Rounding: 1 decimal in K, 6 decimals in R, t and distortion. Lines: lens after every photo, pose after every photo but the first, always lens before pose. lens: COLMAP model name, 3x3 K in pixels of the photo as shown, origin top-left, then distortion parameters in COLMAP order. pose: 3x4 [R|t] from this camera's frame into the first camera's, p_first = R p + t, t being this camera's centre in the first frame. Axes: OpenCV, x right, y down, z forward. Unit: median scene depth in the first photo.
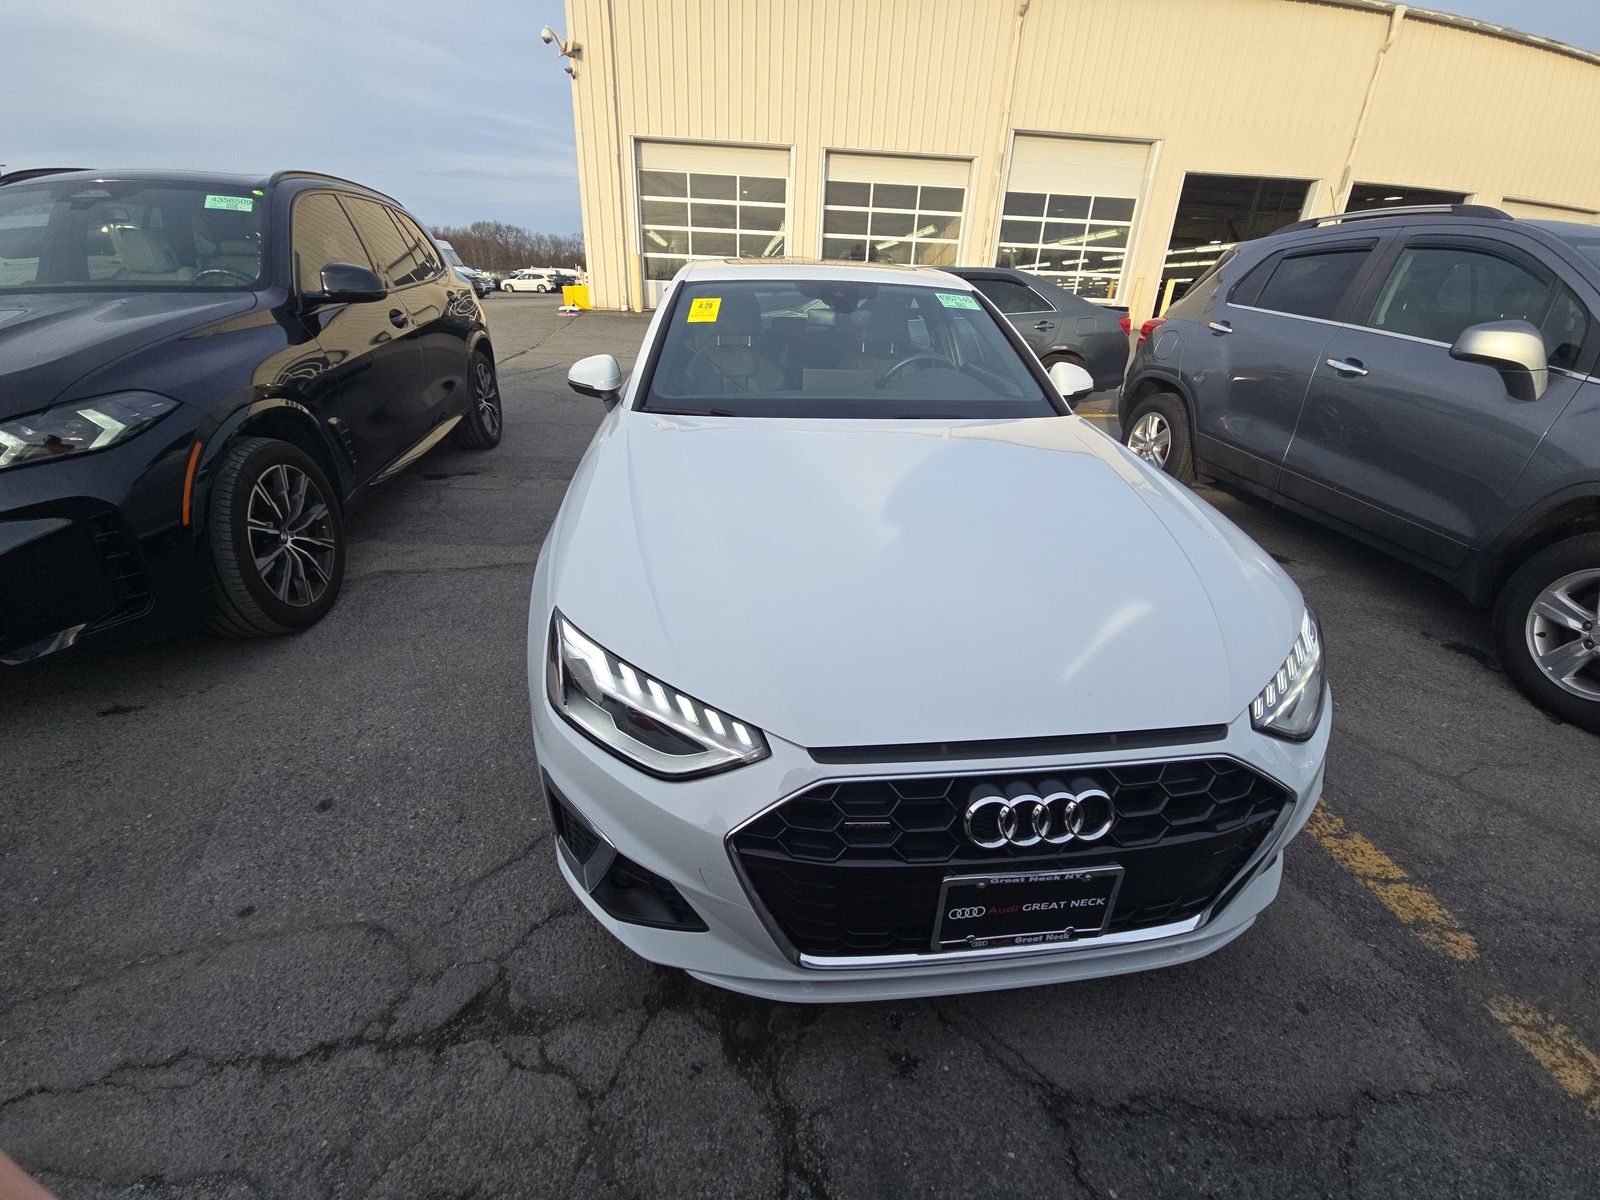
lens RADIAL K [[691.7, 0, 800.0], [0, 691.7, 600.0], [0, 0, 1]] dist [0.027295, -0.018826]
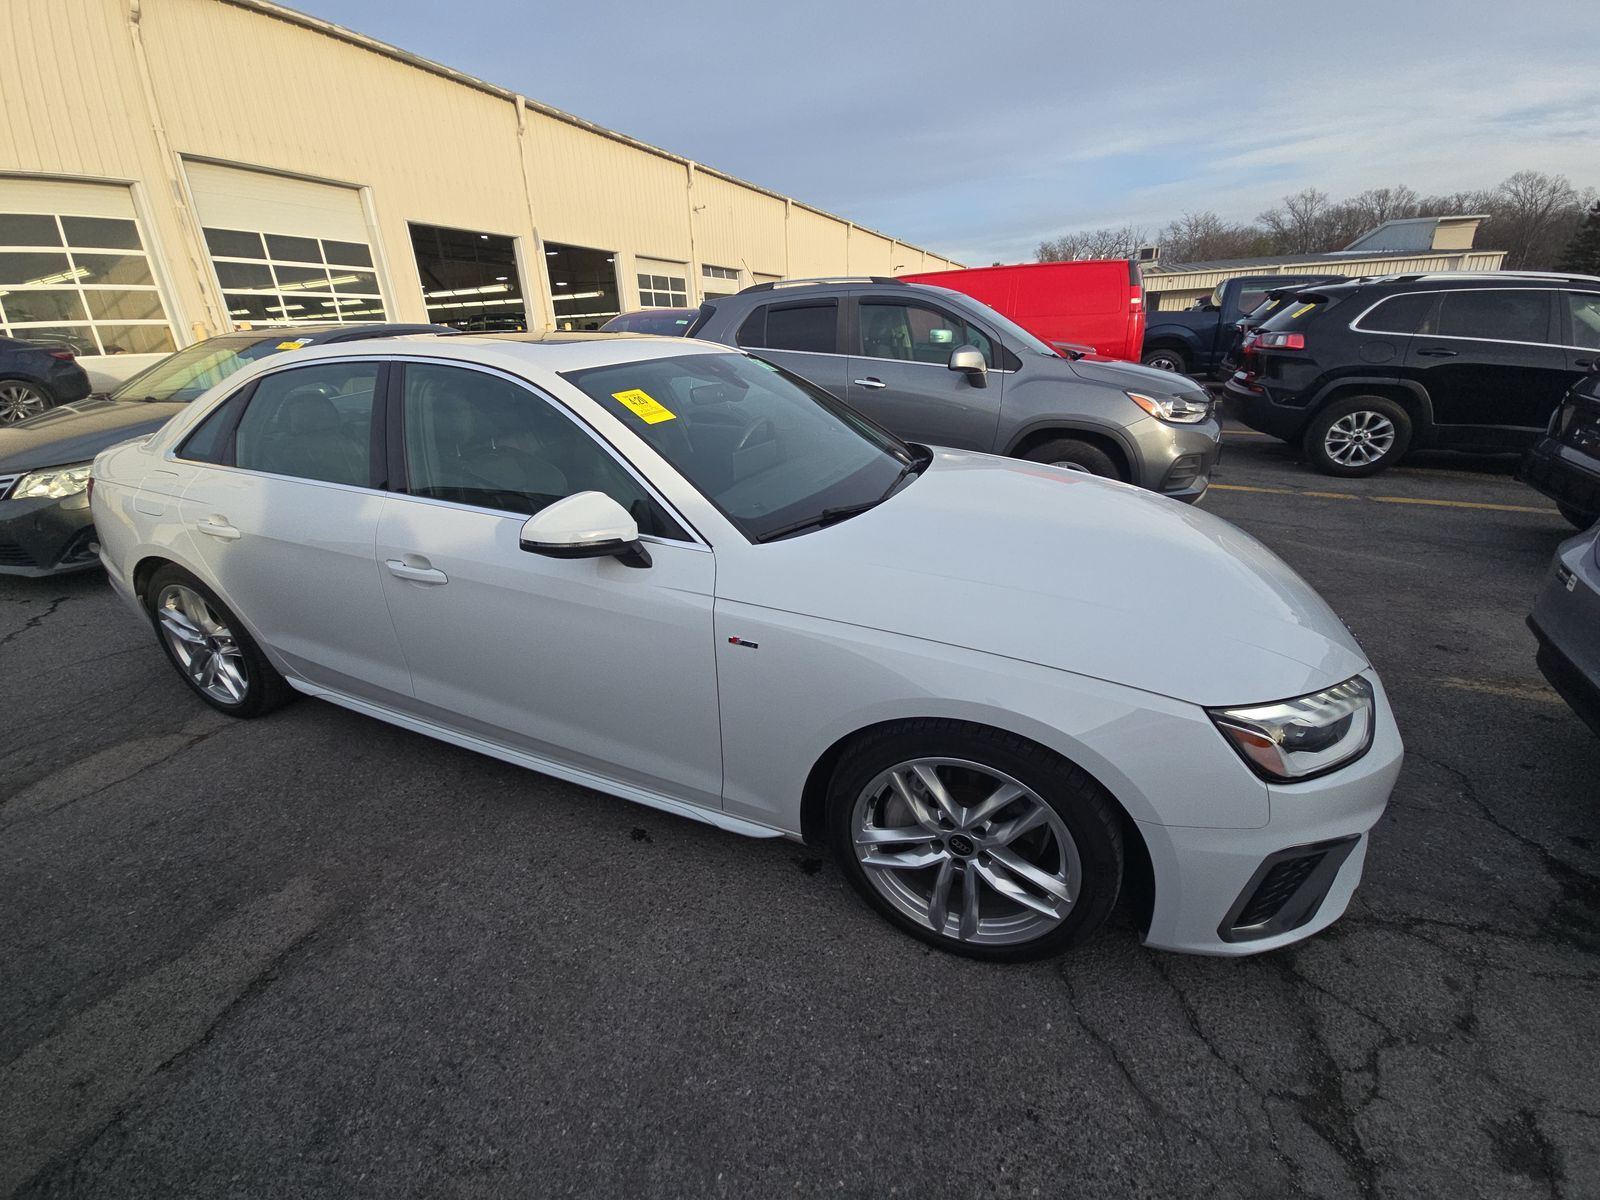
lens RADIAL K [[670.4, 0, 781.6], [0, 670.4, 594.0], [0, 0, 1]] dist [0.075711, -0.044449]
pose [[0.455223, -0.367720, 0.810897, -0.652710], [0.406576, 0.896088, 0.178108, -0.262692], [-0.792129, 0.248612, 0.557426, 0.449211]]
